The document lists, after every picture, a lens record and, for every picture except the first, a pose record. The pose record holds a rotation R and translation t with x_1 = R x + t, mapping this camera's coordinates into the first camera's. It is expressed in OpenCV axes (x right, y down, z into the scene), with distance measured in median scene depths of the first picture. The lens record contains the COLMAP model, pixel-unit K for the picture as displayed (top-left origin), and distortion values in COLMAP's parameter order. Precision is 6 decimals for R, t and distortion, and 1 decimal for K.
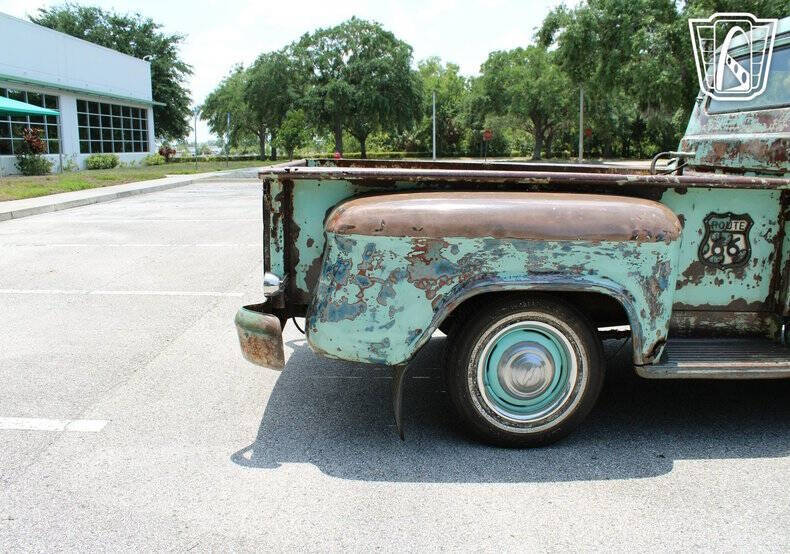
lens RADIAL K [[660.9, 0, 390.0], [0, 660.9, 267.3], [0, 0, 1]] dist [-0.165569, 0.143125]
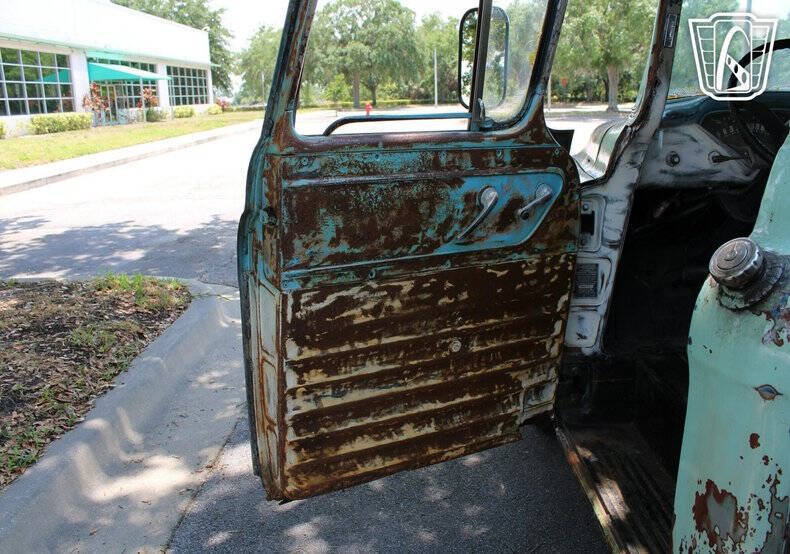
lens RADIAL K [[660.9, 0, 390.0], [0, 660.9, 267.3], [0, 0, 1]] dist [-0.165569, 0.143125]
pose [[0.999834, -0.014400, -0.011118, -0.007156], [0.015228, 0.996807, 0.078381, 0.038338], [0.009954, -0.078537, 0.996861, -0.236906]]
